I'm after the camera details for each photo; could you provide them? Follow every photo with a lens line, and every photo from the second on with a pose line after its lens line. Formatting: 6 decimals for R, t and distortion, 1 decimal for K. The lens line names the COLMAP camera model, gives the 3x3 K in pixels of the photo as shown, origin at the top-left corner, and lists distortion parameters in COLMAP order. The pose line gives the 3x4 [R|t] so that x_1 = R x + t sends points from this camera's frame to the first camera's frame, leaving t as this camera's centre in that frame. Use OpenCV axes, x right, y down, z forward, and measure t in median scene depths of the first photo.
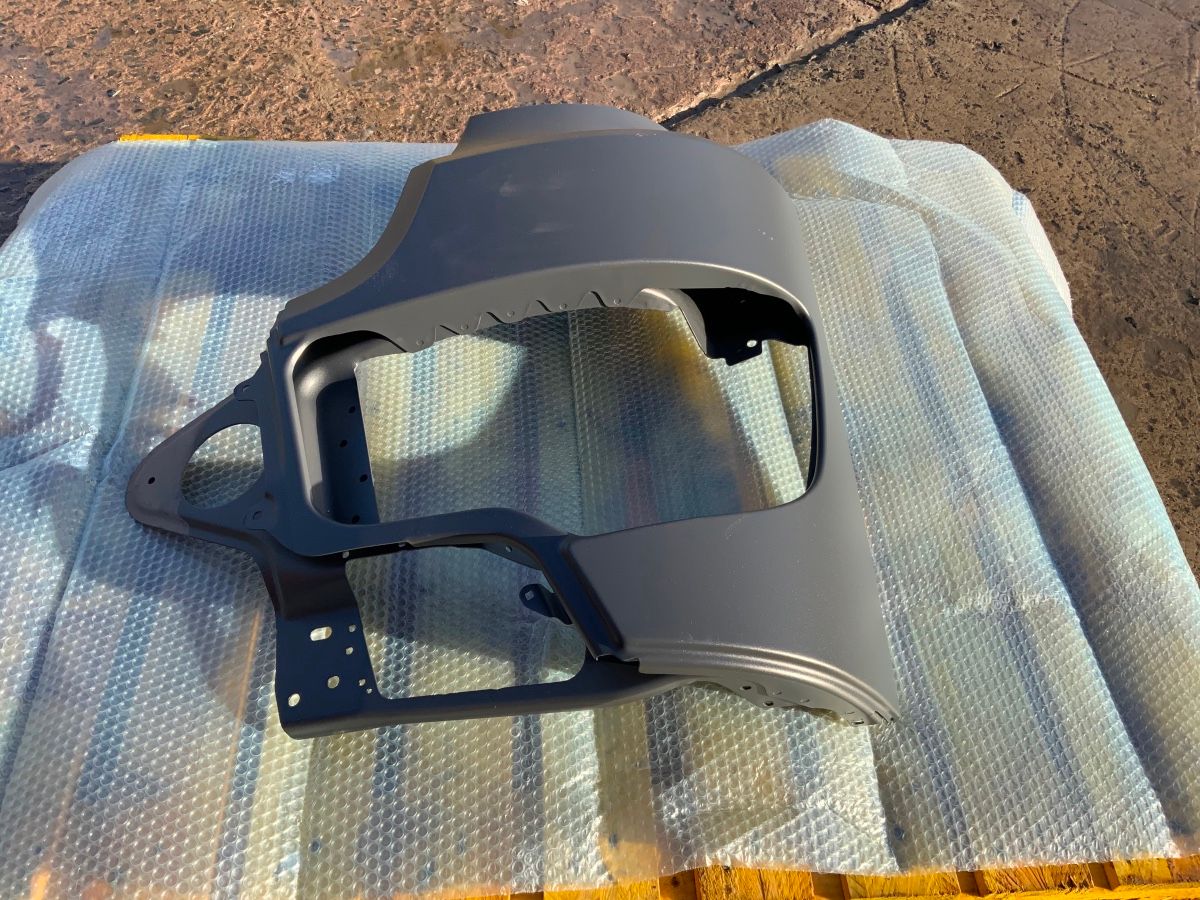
lens RADIAL K [[994.5, 0, 601.2], [0, 994.5, 452.7], [0, 0, 1]] dist [0.065987, -0.131763]
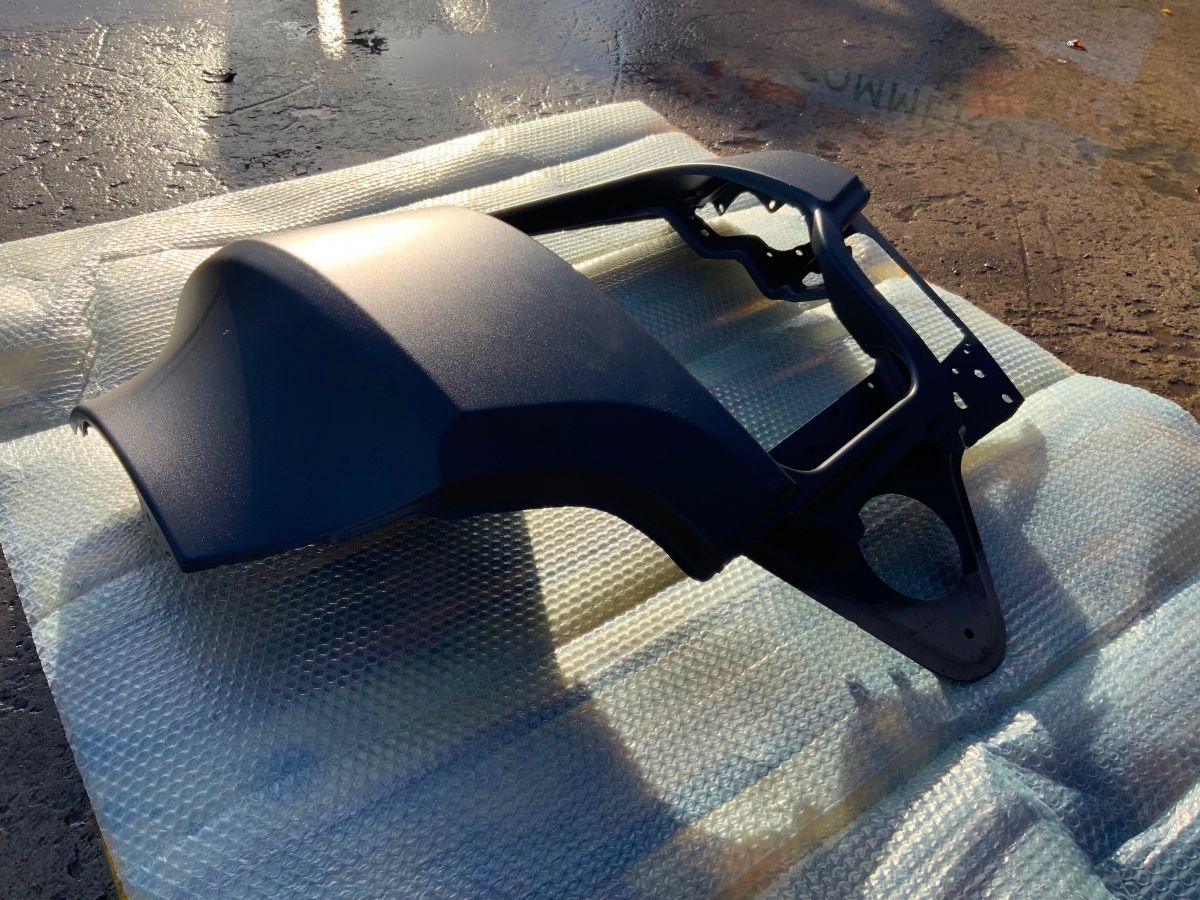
lens RADIAL K [[994.5, 0, 601.0], [0, 994.5, 451.7], [0, 0, 1]] dist [0.065987, -0.131763]
pose [[-0.498666, -0.637782, 0.586998, -0.320447], [0.622271, 0.208027, 0.754655, -0.375842], [-0.603416, 0.741592, 0.293137, 0.391572]]
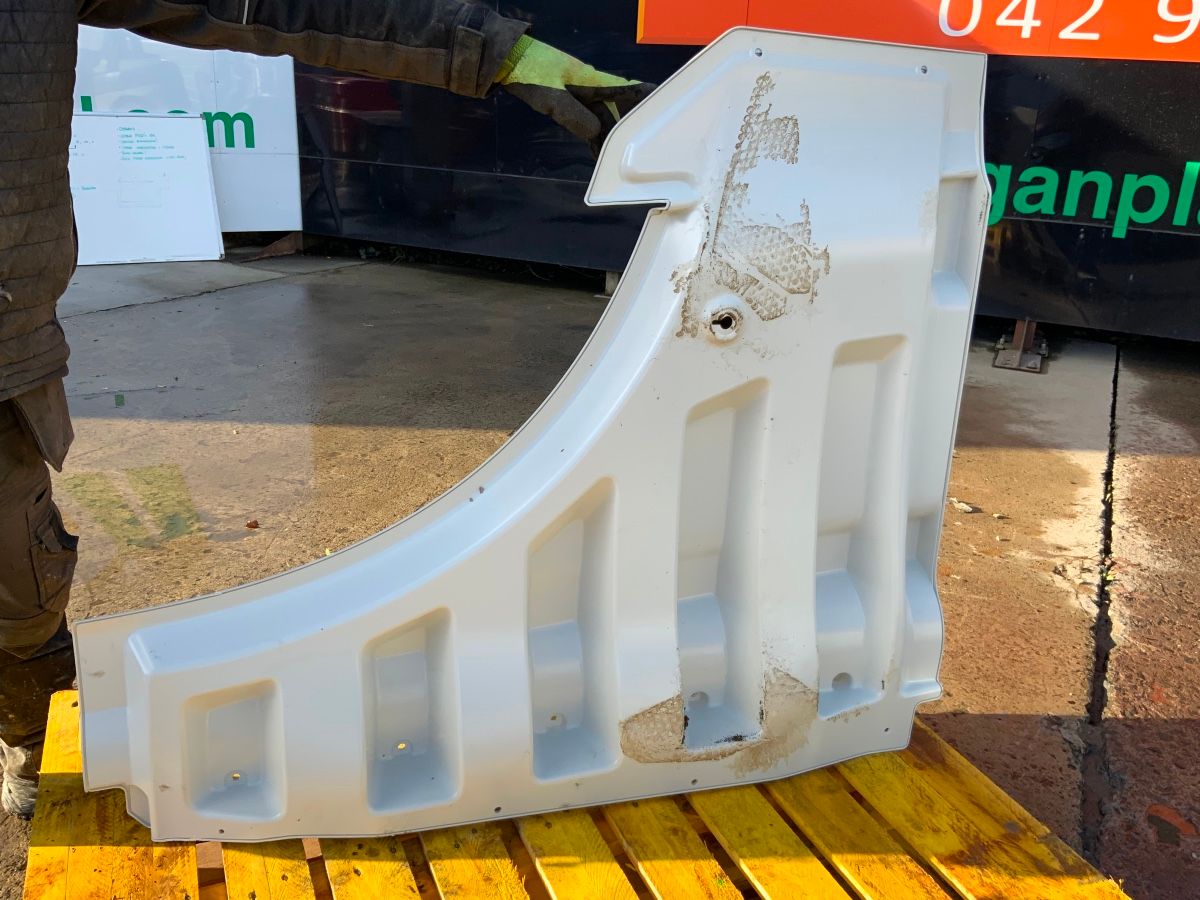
lens RADIAL K [[994.5, 0, 601.0], [0, 994.5, 455.5], [0, 0, 1]] dist [0.065987, -0.131763]
pose [[-0.931399, 0.001010, -0.364000, 0.185918], [-0.342030, 0.339737, 0.876125, -0.647511], [0.124549, 0.940520, -0.316086, 0.516582]]
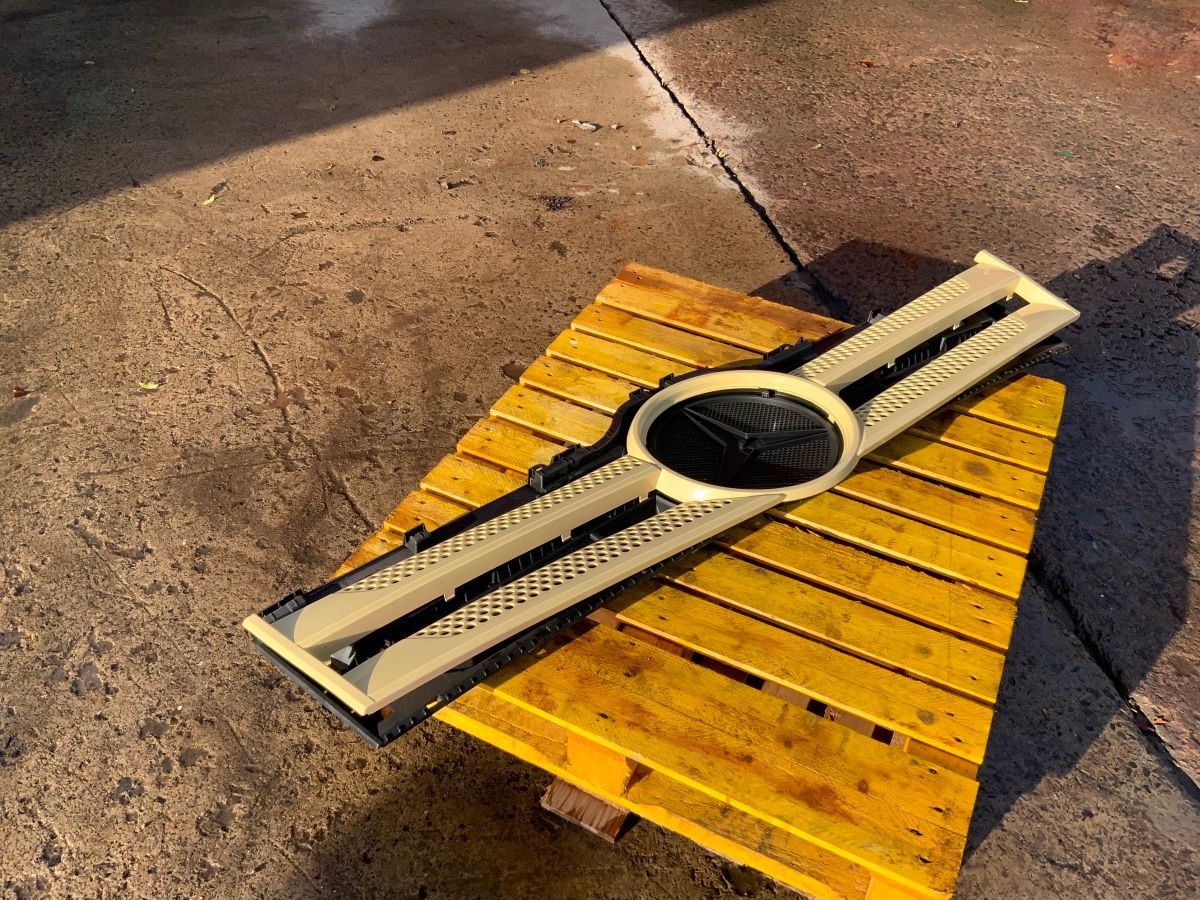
lens RADIAL K [[994.5, 0, 597.3], [0, 994.5, 452.3], [0, 0, 1]] dist [0.065987, -0.131763]
pose [[-0.482817, 0.501698, -0.717765, 0.671980], [-0.722368, 0.235171, 0.650291, -0.507910], [0.495048, 0.832462, 0.248866, 0.226579]]
